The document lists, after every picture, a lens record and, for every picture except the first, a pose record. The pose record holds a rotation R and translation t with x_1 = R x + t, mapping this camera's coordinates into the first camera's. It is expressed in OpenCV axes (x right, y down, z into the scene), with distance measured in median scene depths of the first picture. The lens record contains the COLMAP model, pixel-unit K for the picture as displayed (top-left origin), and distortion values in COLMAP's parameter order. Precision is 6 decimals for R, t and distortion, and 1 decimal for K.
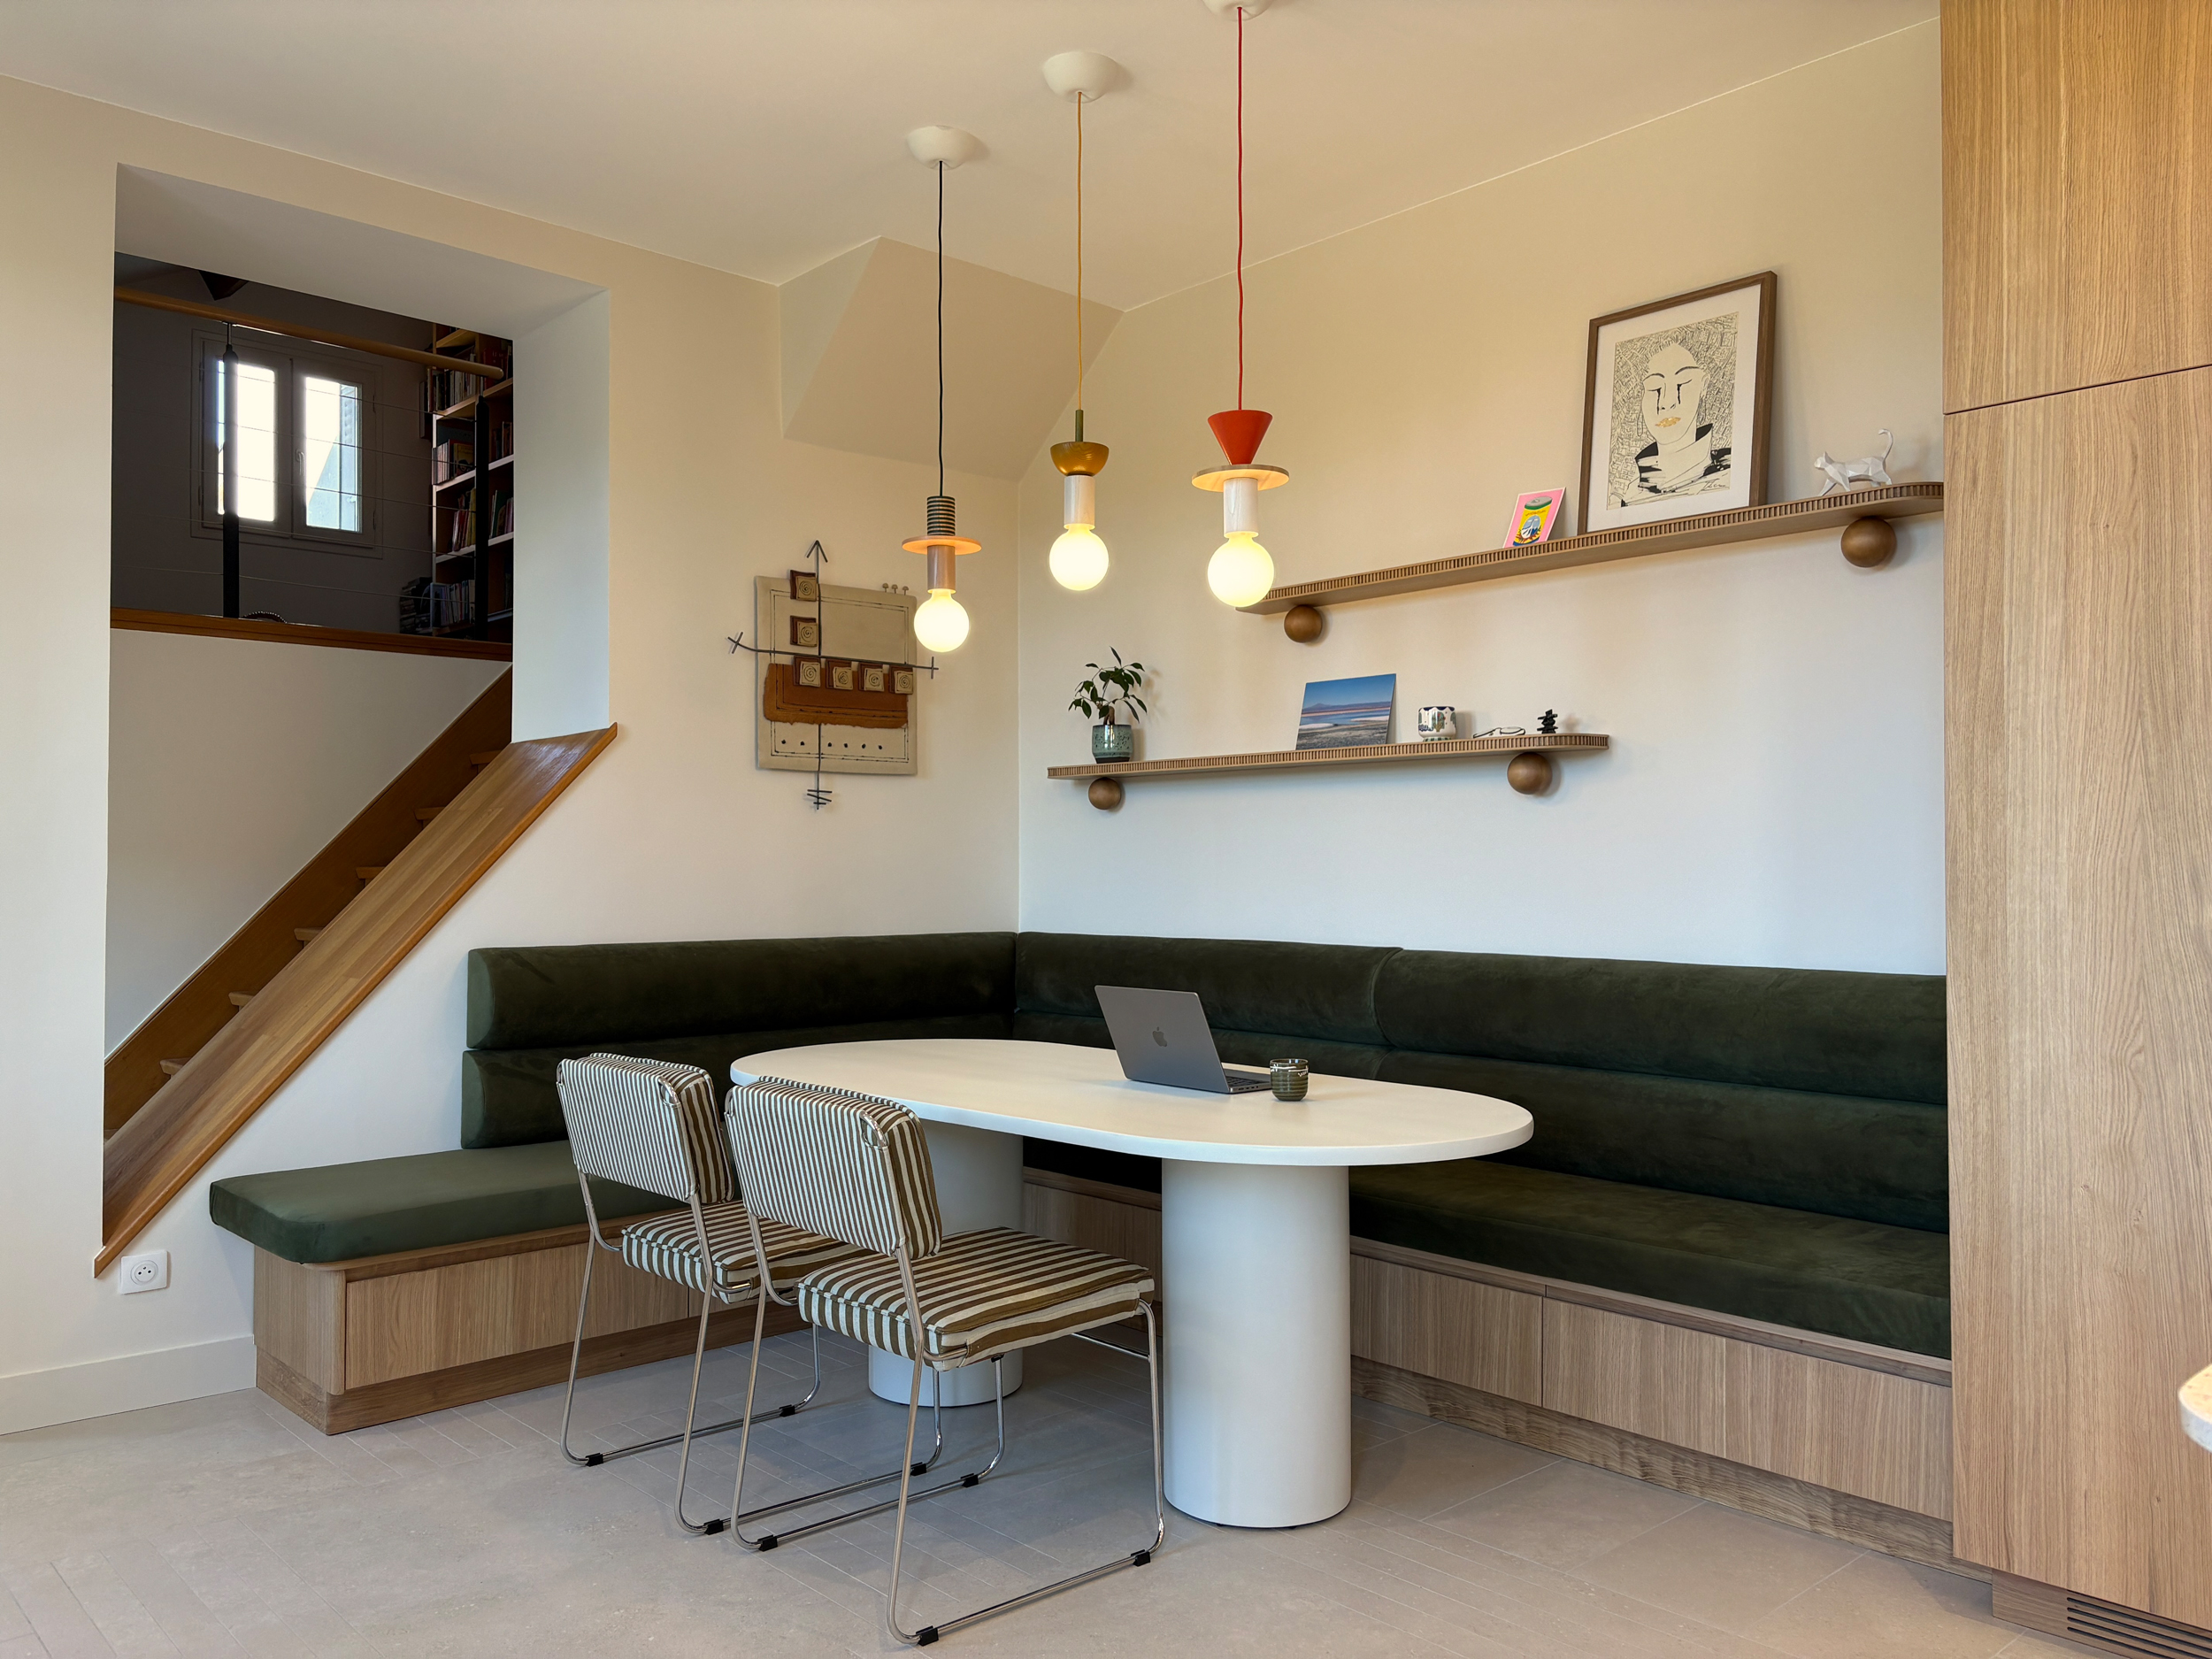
lens RADIAL K [[1640.8, 0, 1106.9], [0, 1640.8, 834.3], [0, 0, 1]] dist [0.010639, -0.012670]
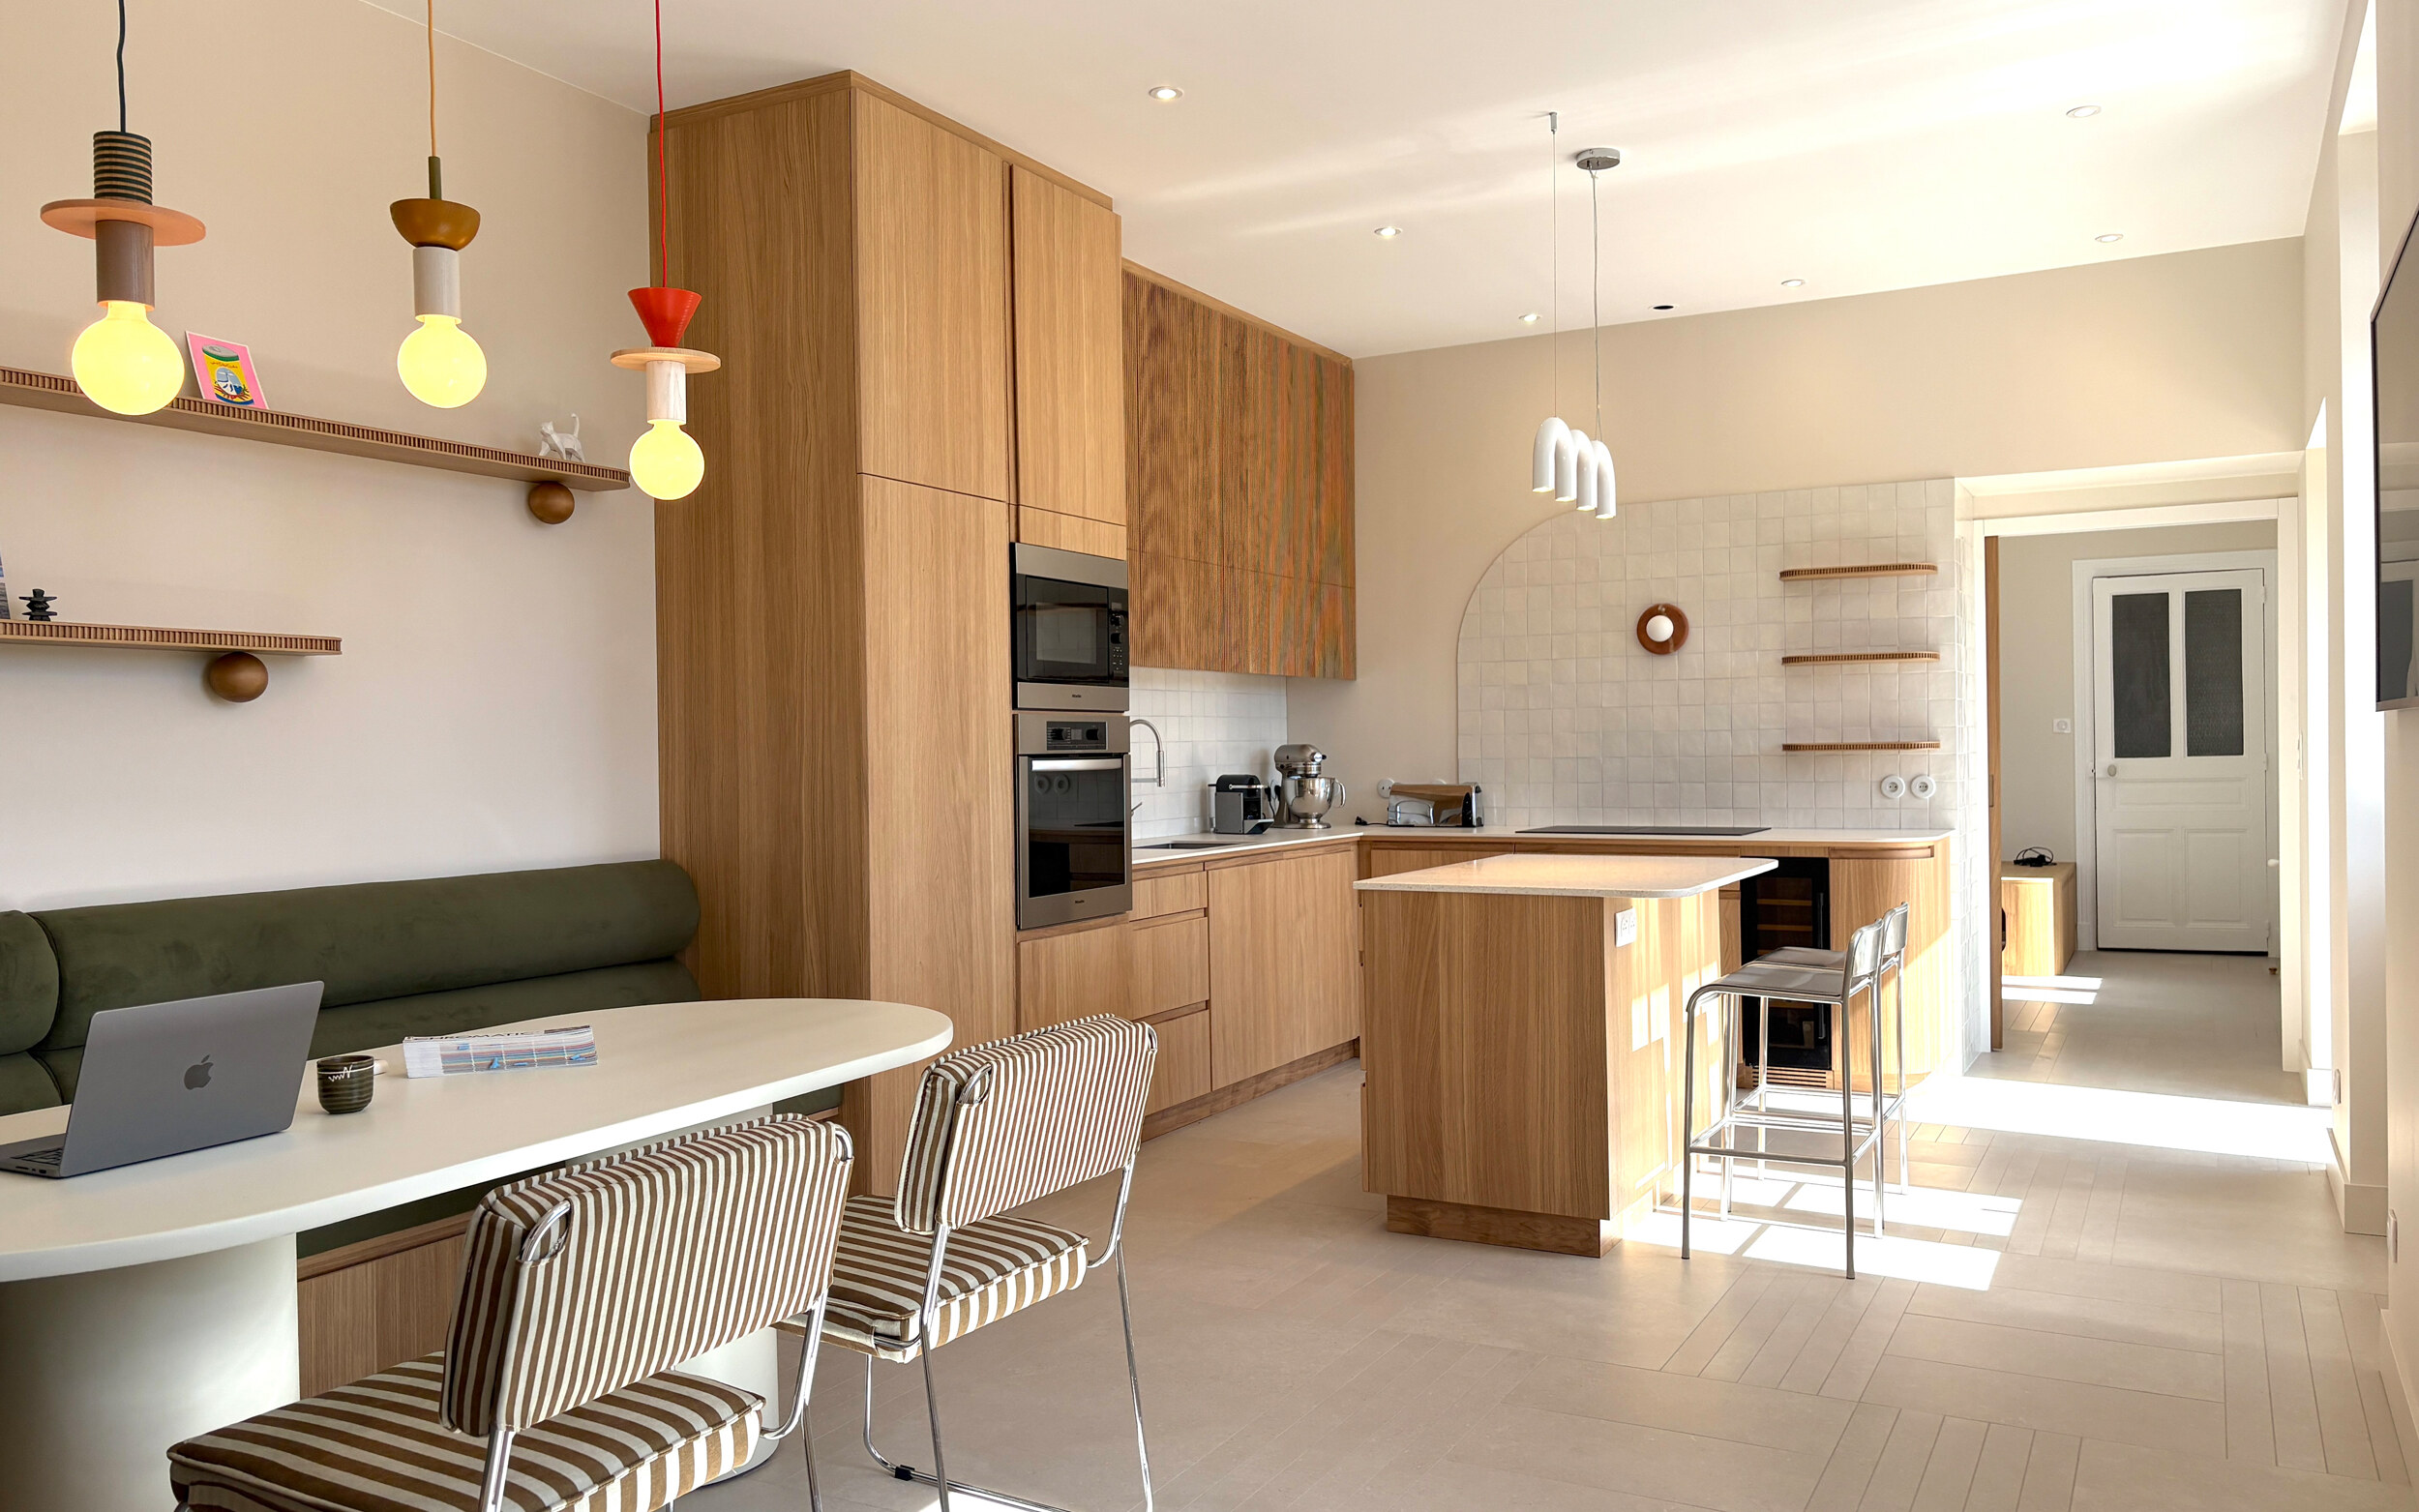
lens RADIAL K [[1772.4, 0, 1203.8], [0, 1772.4, 762.2], [0, 0, 1]] dist [0.025886, -0.054201]
pose [[-0.315568, -0.007468, 0.948873, -1.158905], [-0.002118, 0.999972, 0.007166, -0.003250], [-0.948900, 0.000252, -0.315575, 1.247263]]
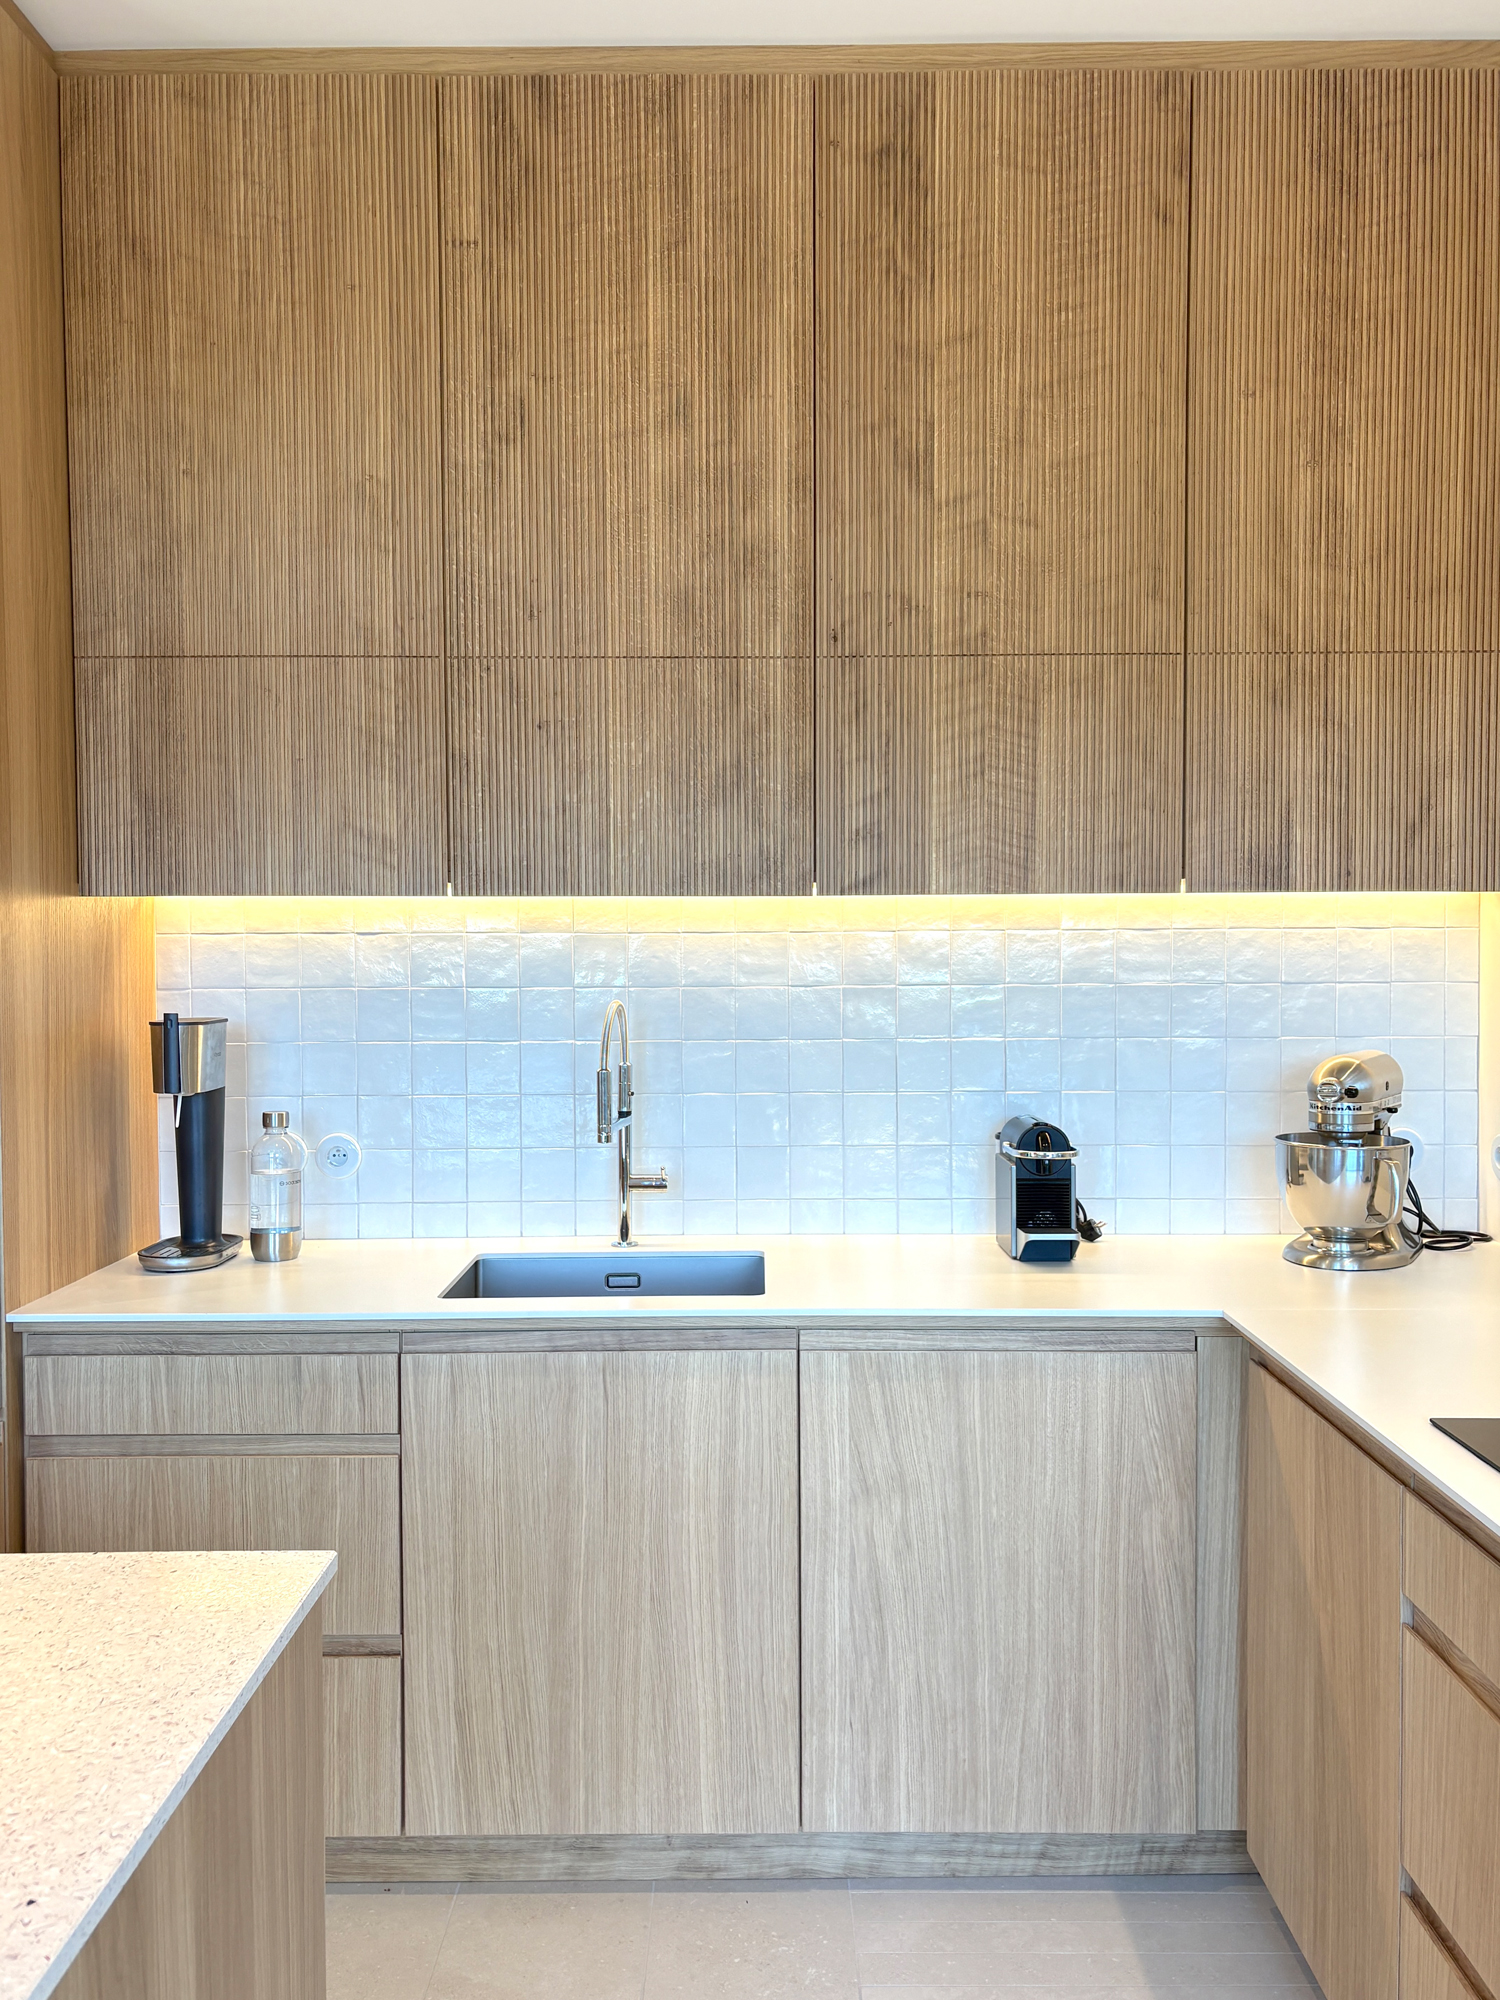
lens RADIAL K [[1662.9, 0, 763.4], [0, 1662.9, 991.5], [0, 0, 1]] dist [0.030594, -0.015026]
pose [[0.680793, -0.028403, 0.731925, 0.451759], [-0.005523, 0.999020, 0.043905, -0.100879], [-0.732455, -0.033932, 0.679970, -0.294753]]
